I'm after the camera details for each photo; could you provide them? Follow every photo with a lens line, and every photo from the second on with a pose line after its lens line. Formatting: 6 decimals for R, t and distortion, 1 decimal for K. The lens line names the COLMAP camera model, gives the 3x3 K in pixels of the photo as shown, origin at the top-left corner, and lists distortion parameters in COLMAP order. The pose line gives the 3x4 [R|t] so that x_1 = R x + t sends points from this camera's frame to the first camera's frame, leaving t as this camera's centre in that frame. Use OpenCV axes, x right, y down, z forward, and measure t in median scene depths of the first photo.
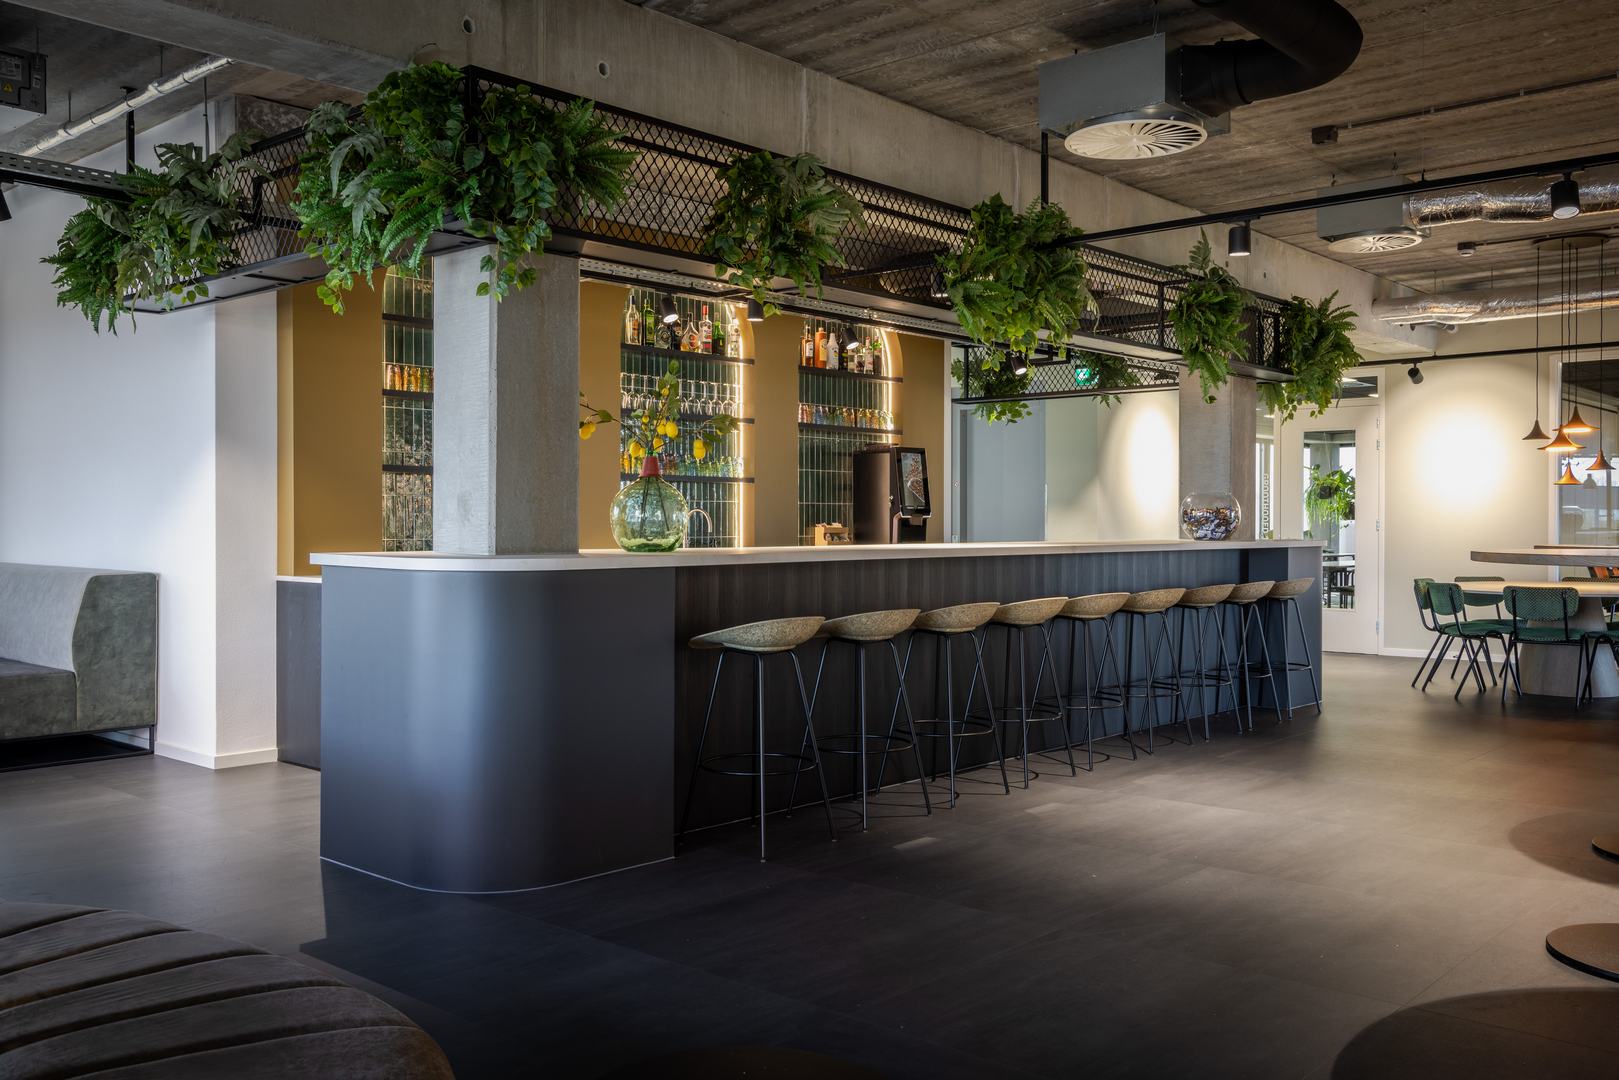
lens RADIAL K [[1359.8, 0, 809.5], [0, 1359.8, 552.0], [0, 0, 1]] dist [-0.019825, -0.010710]
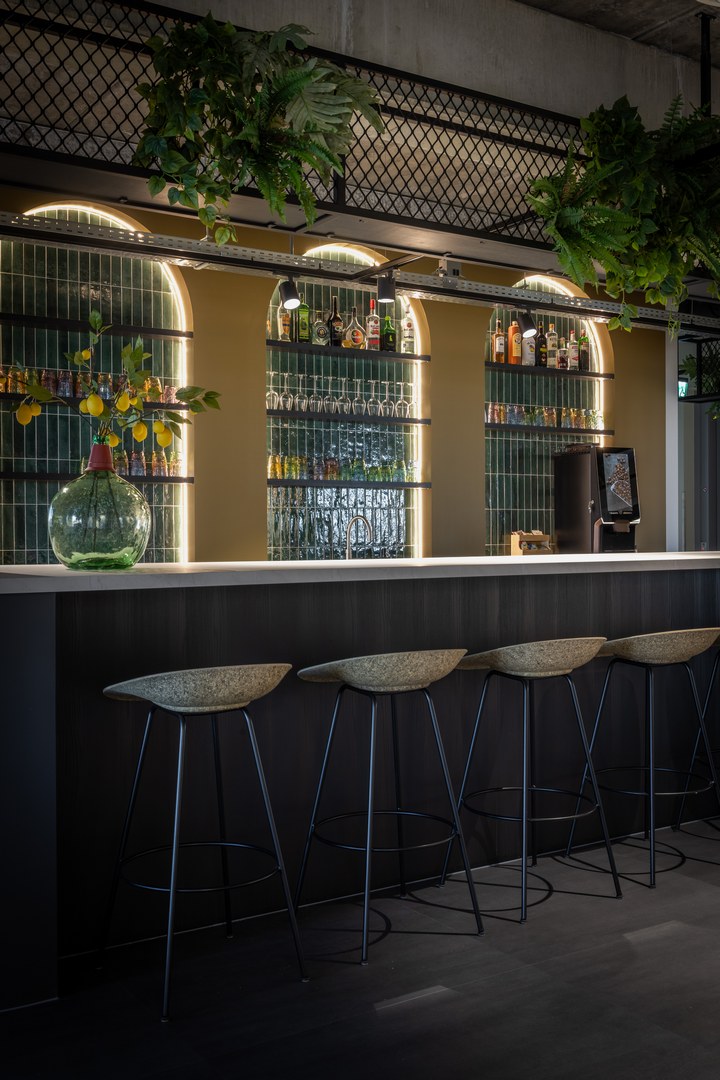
lens RADIAL K [[1110.2, 0, 365.3], [0, 1110.2, 550.6], [0, 0, 1]] dist [-0.002512, 0.000000]
pose [[0.966775, -0.002548, -0.255617, 0.111984], [0.001362, 0.999987, -0.004815, -0.004433], [0.255626, 0.004306, 0.966766, 0.257361]]
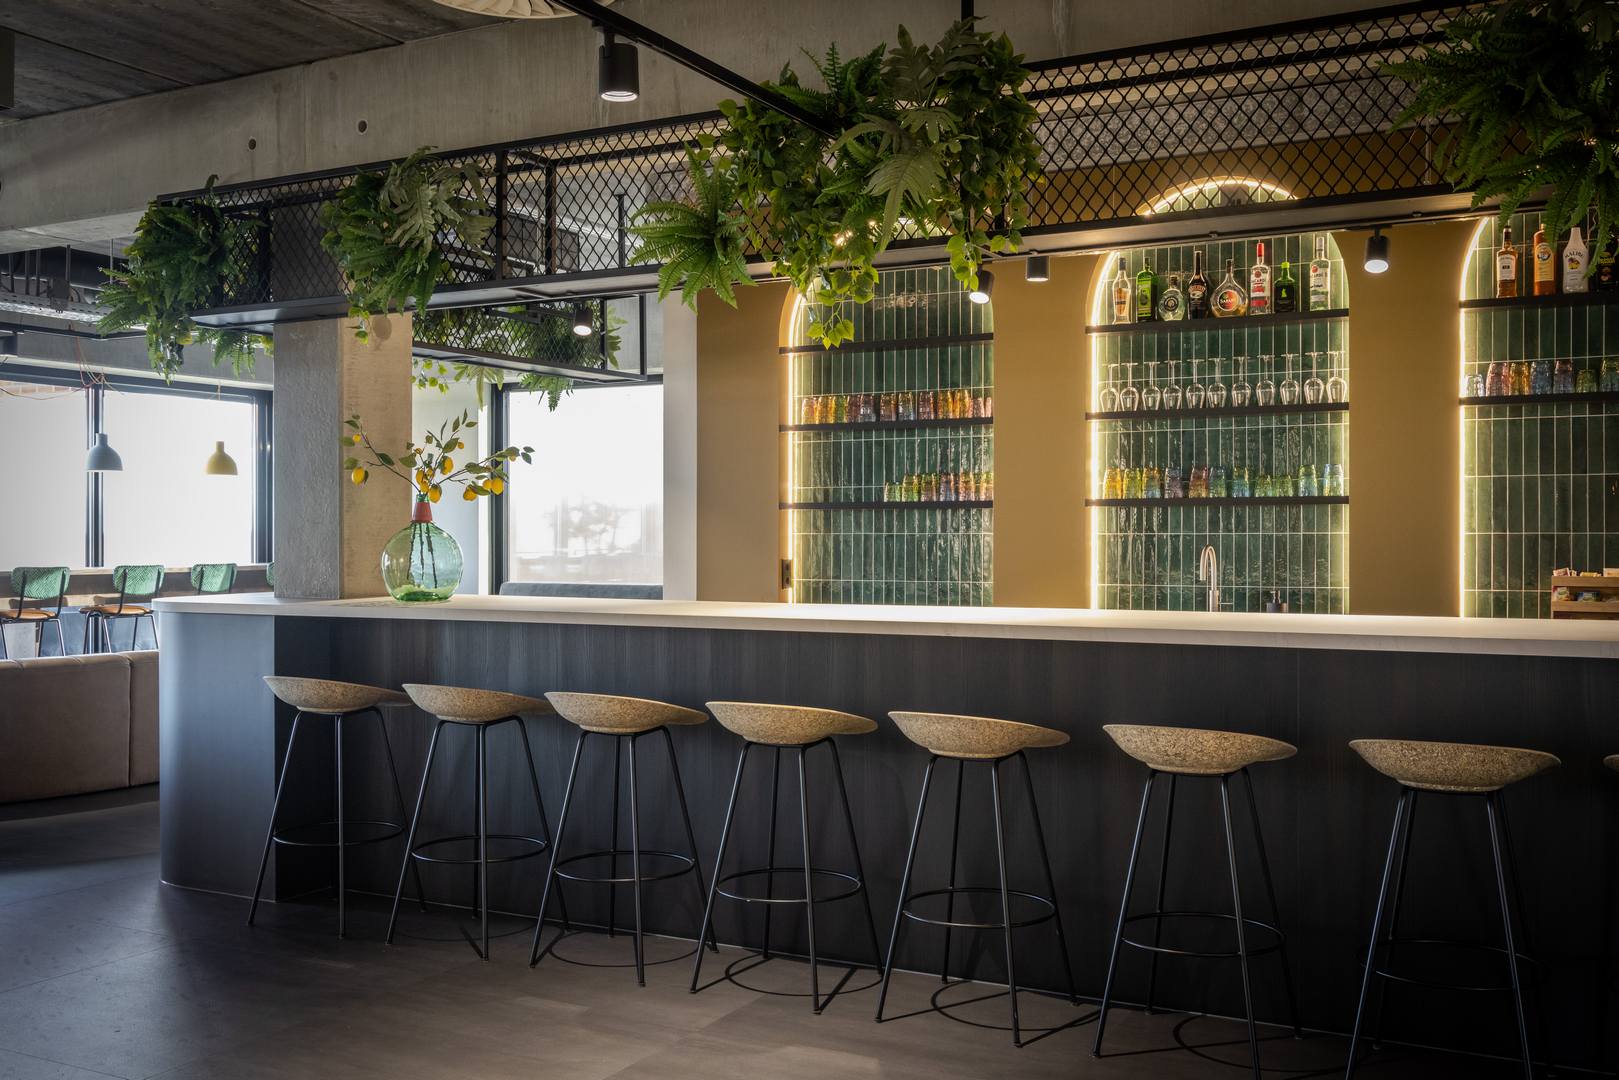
lens RADIAL K [[1553.9, 0, 816.2], [0, 1553.9, 534.2], [0, 0, 1]] dist [0.004322, 0.000000]
pose [[0.239518, -0.005253, -0.970878, 0.605771], [-0.021294, 0.999716, -0.010663, -0.024802], [0.970658, 0.023227, 0.239338, 0.601058]]
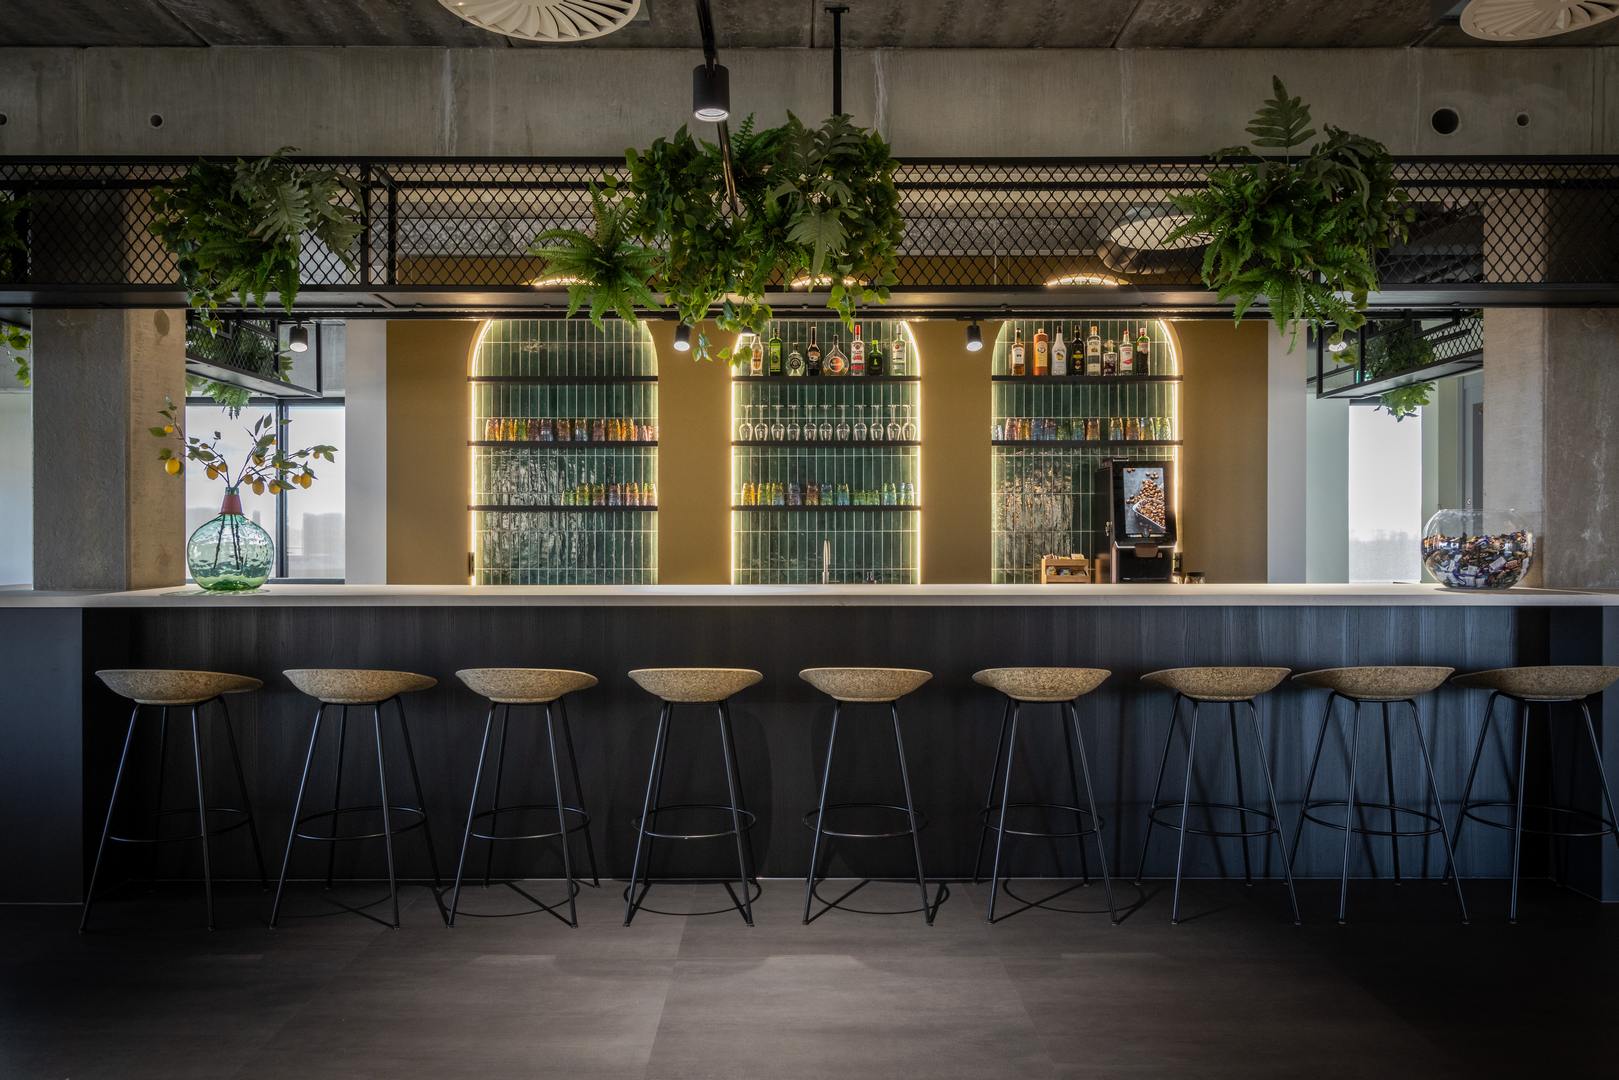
lens RADIAL K [[1085.3, 0, 799.1], [0, 1085.3, 541.9], [0, 0, 1]] dist [0.006885, 0.000718]
pose [[0.673759, -0.004246, -0.738939, 0.447033], [-0.014555, 0.999713, -0.019015, -0.015628], [0.738808, 0.023566, 0.673504, 0.460365]]
